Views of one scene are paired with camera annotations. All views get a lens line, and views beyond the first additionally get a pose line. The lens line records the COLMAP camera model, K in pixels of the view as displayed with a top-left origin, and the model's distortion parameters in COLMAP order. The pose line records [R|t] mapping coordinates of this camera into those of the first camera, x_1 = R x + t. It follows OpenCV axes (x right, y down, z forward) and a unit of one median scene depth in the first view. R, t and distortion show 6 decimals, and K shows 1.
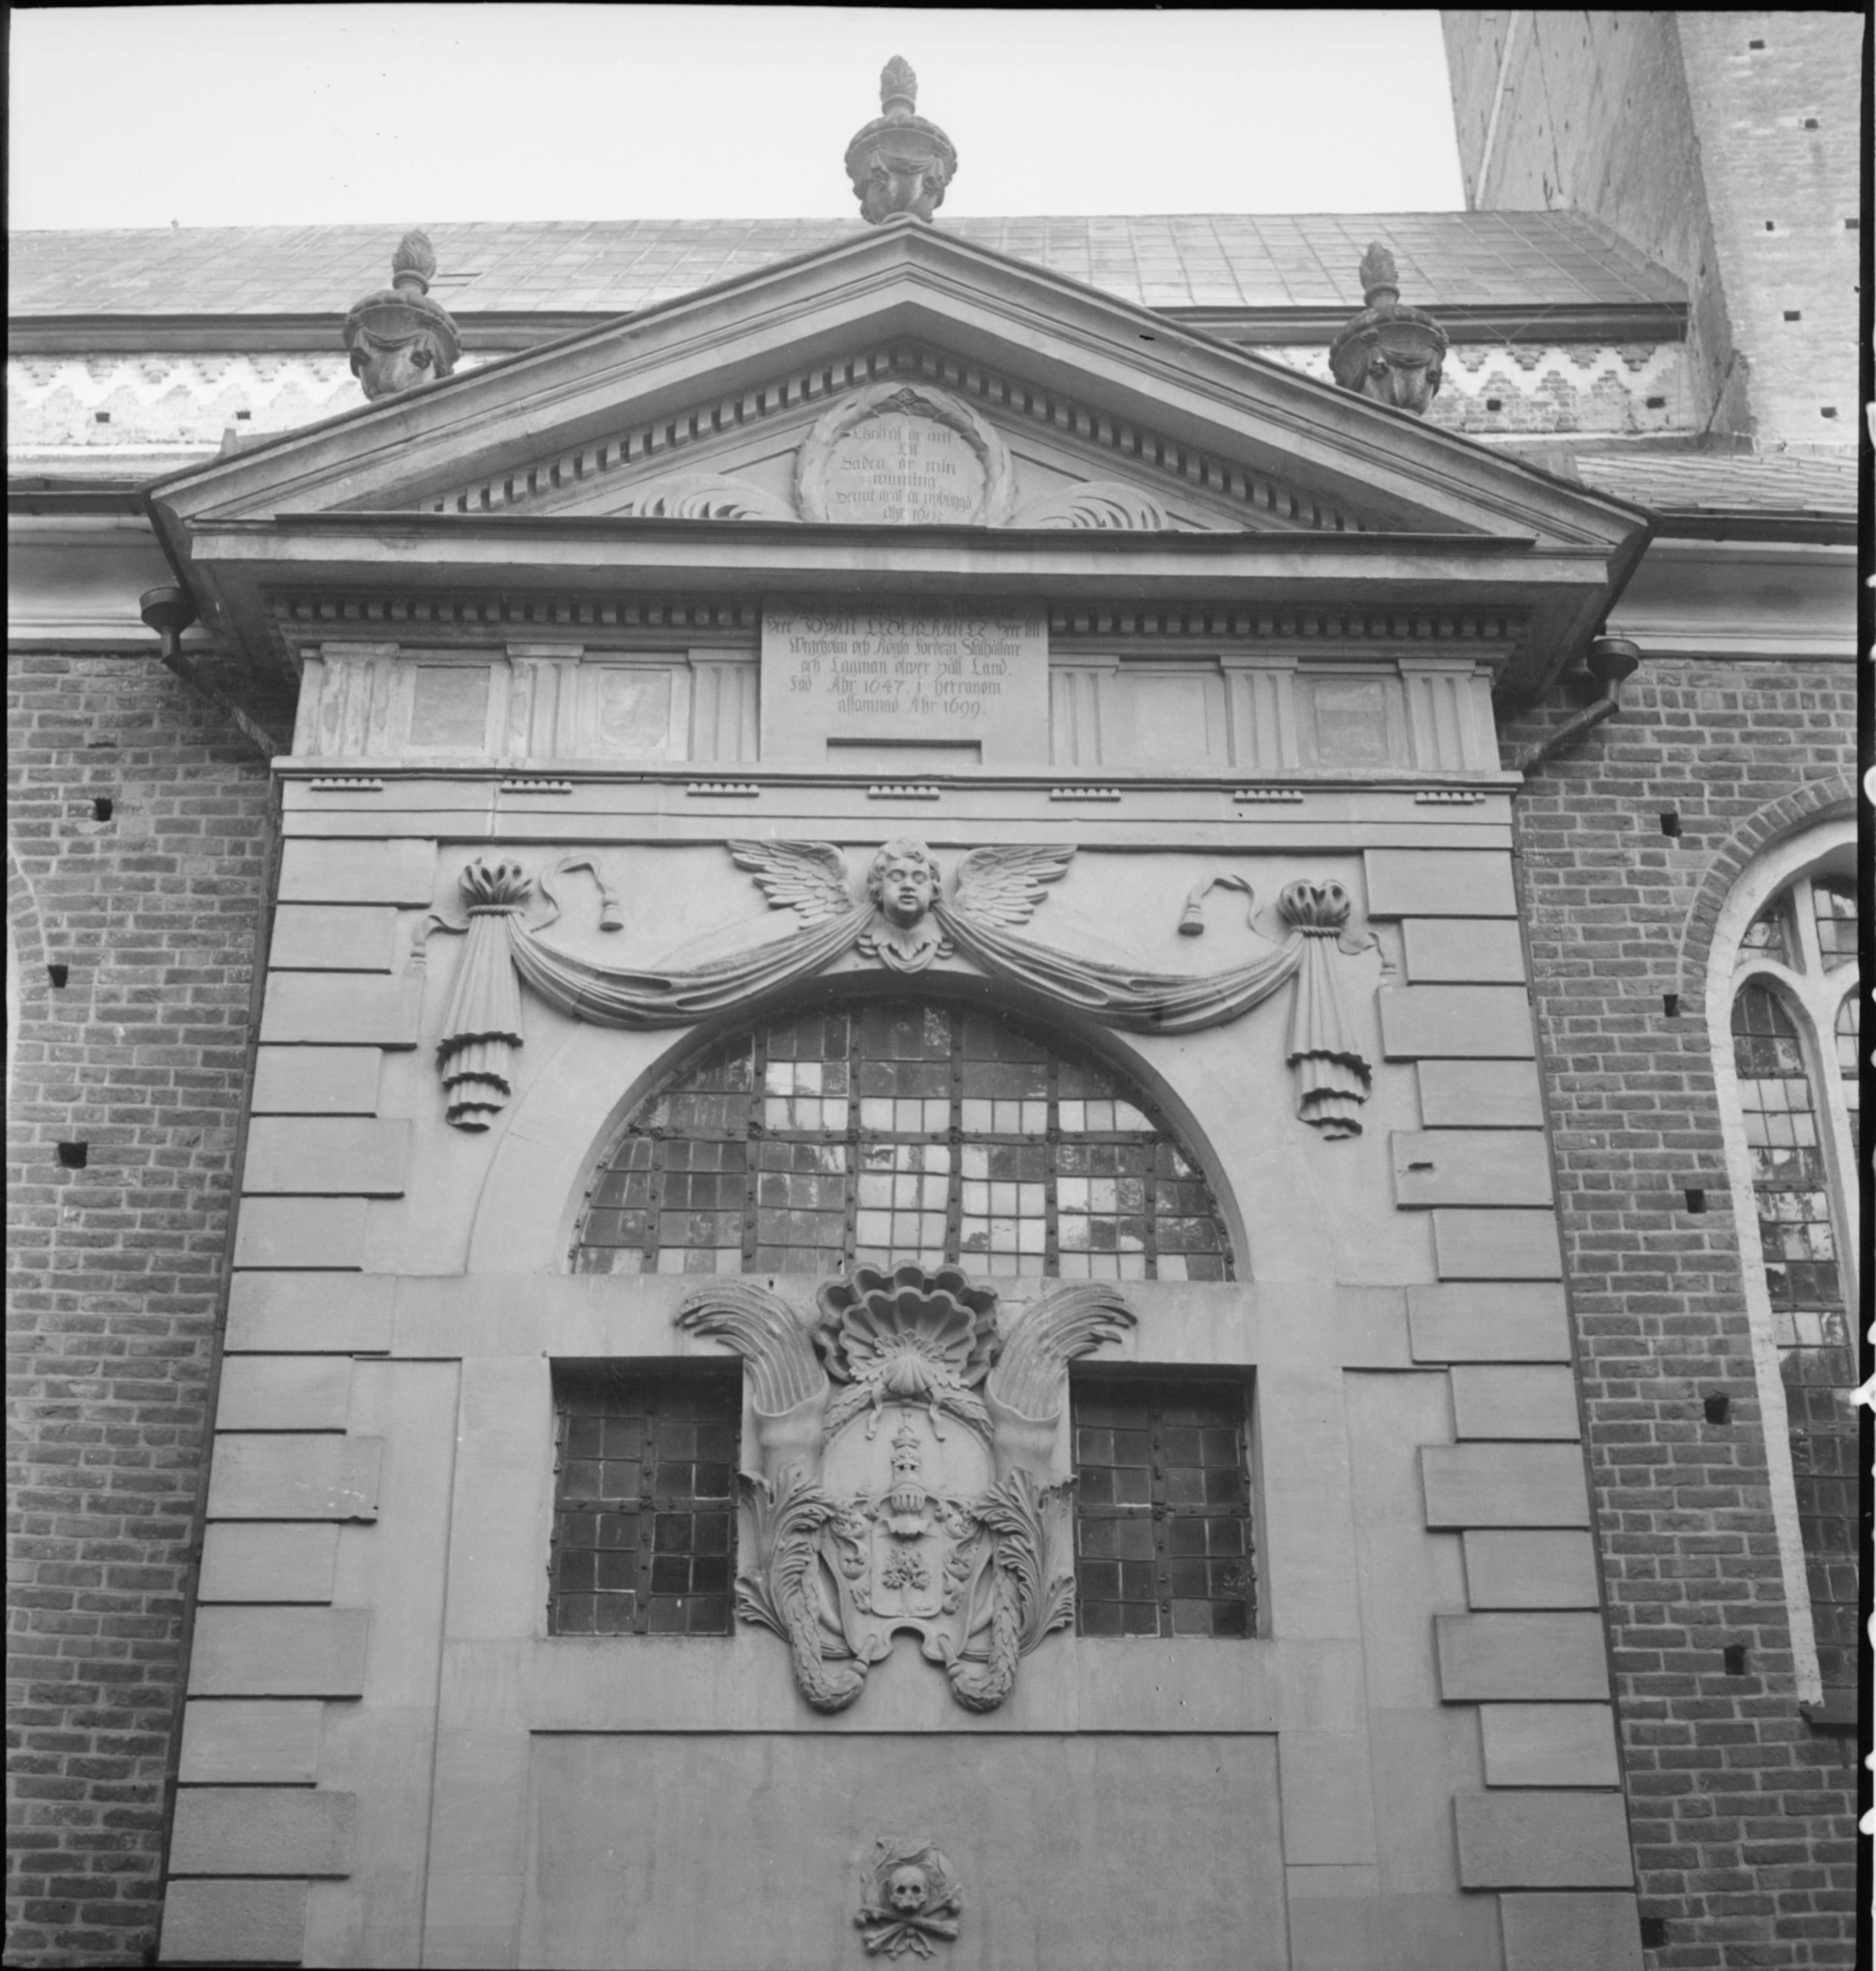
lens RADIAL K [[3035.8, 0, 1032.1], [0, 3035.8, 759.4], [0, 0, 1]] dist [0.011835, -0.193313]
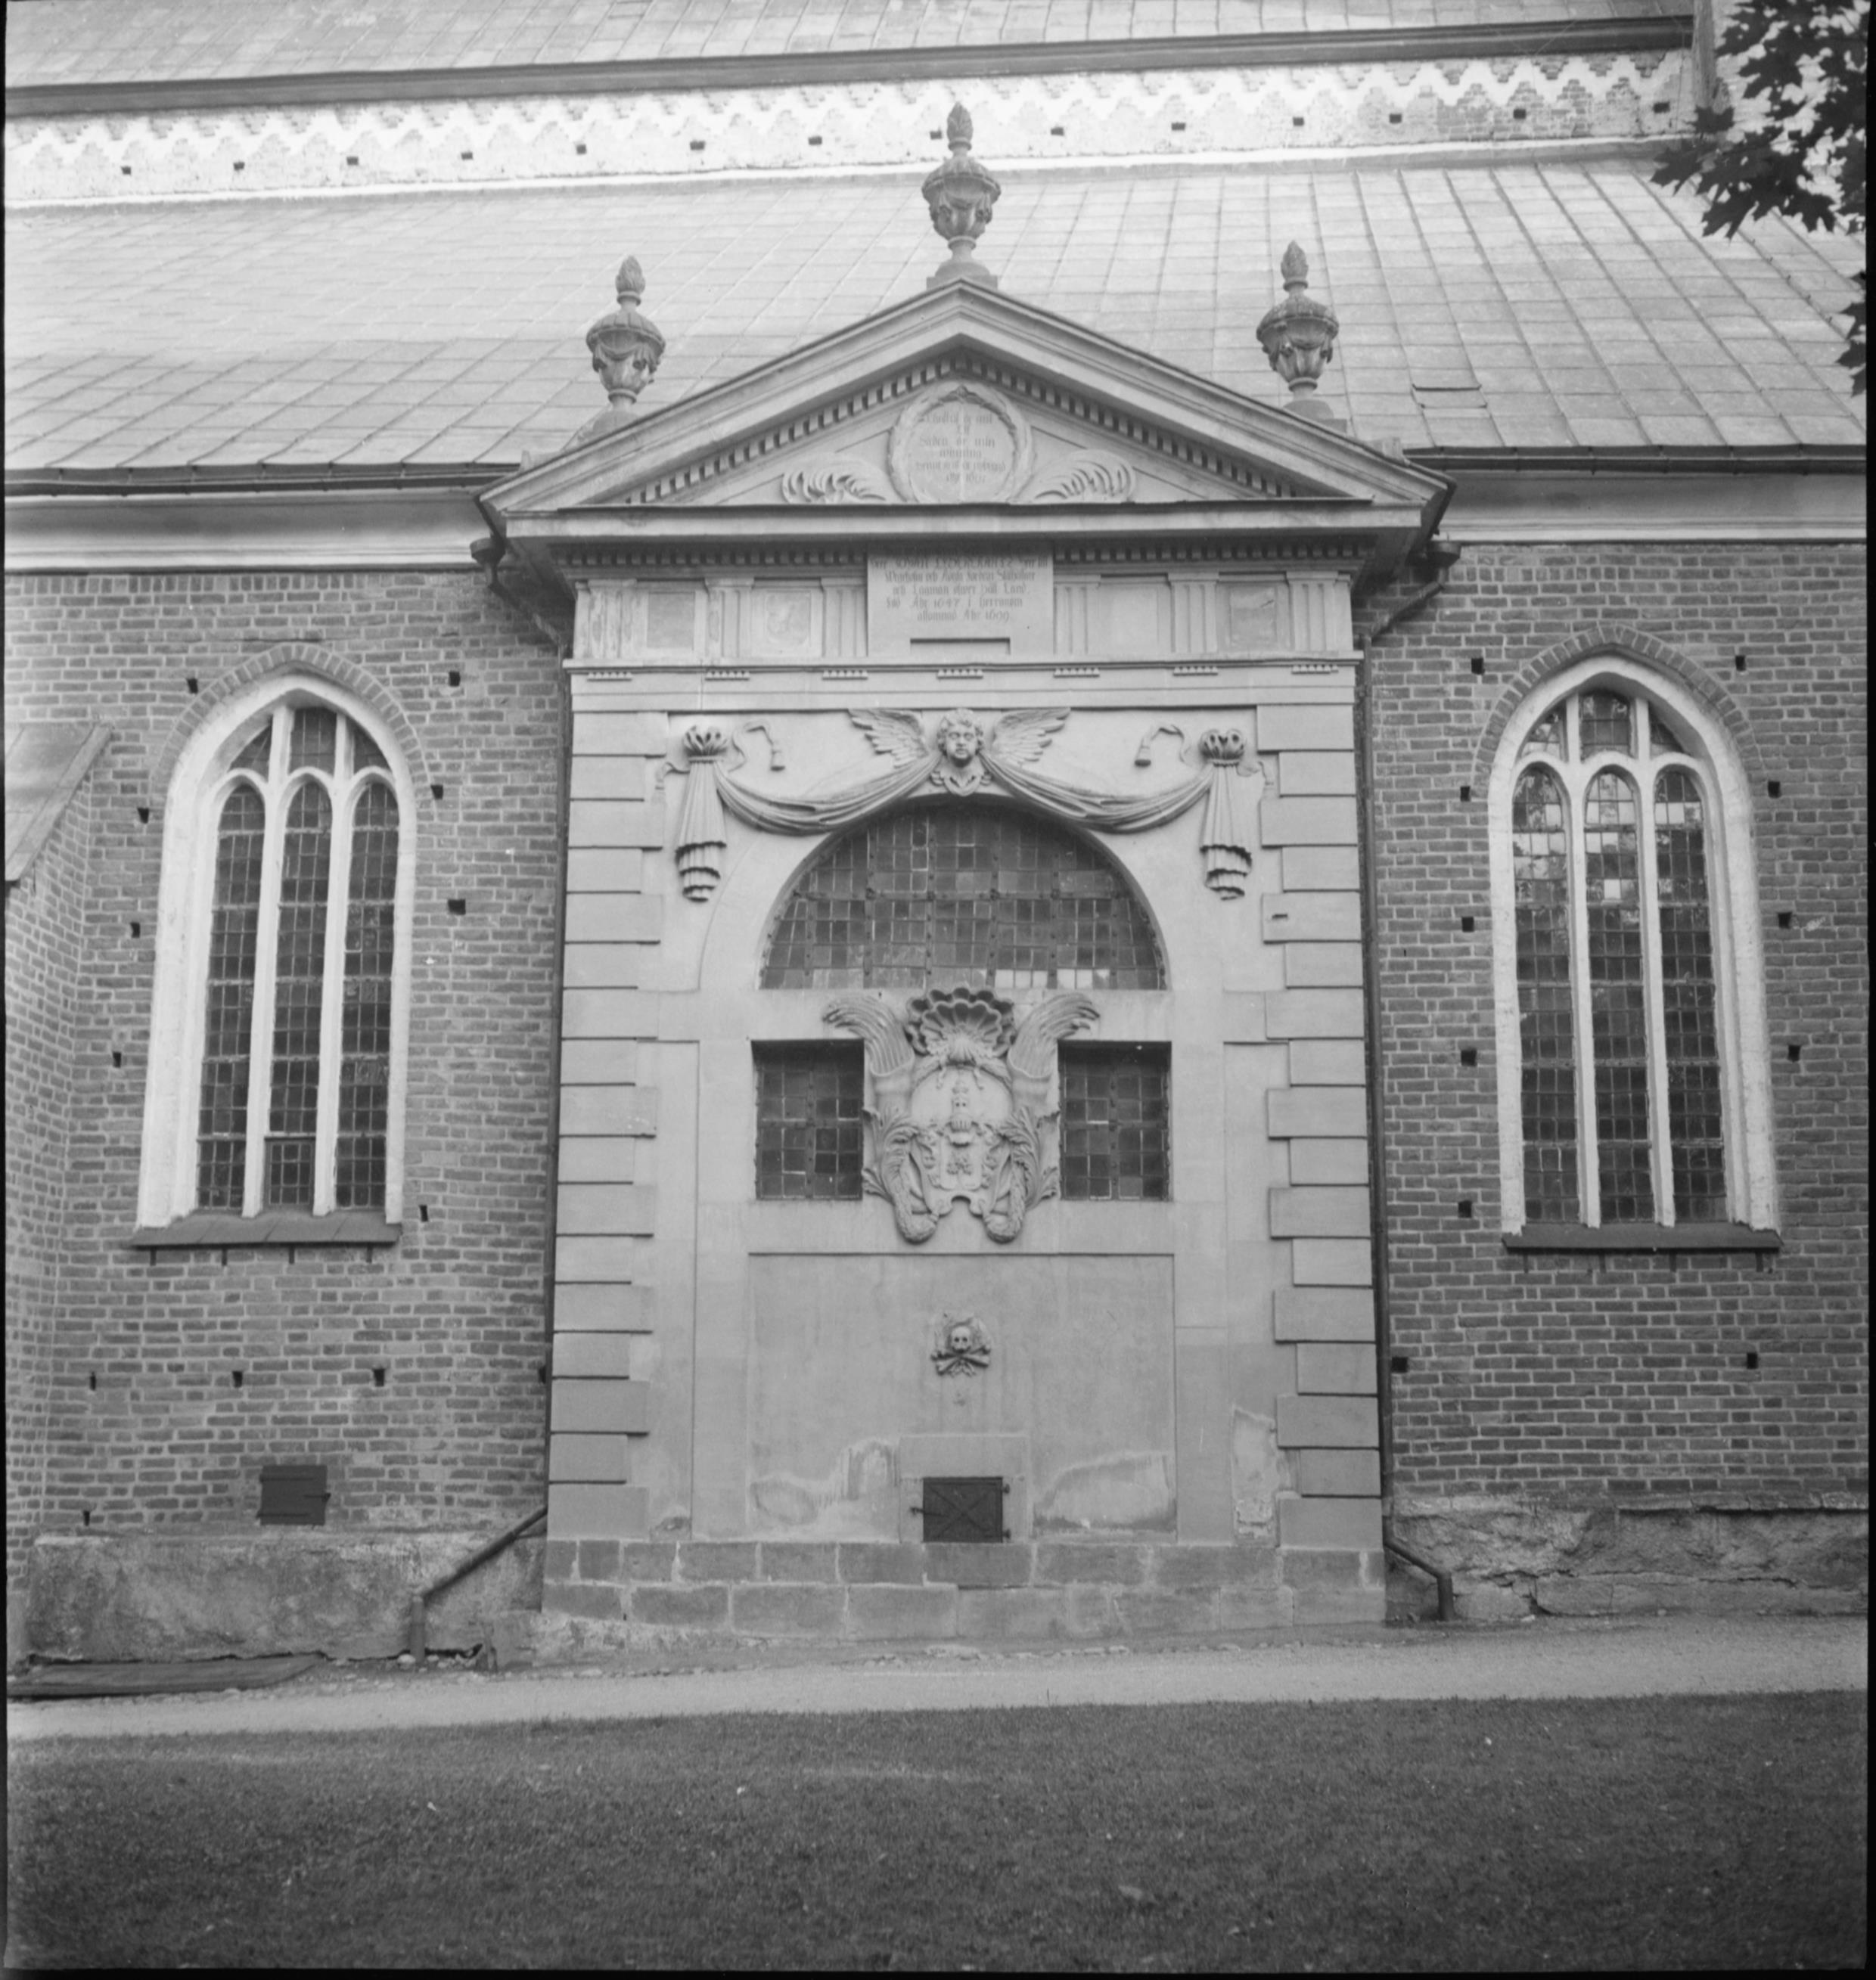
lens RADIAL K [[2669.3, 0, 935.5], [0, 2669.3, 1042.2], [0, 0, 1]] dist [-0.143116, 0.529003]
pose [[0.996403, -0.000881, -0.084734, 0.062954], [0.022614, 0.966447, 0.255870, -0.161821], [0.081665, -0.256866, 0.962990, -0.382401]]
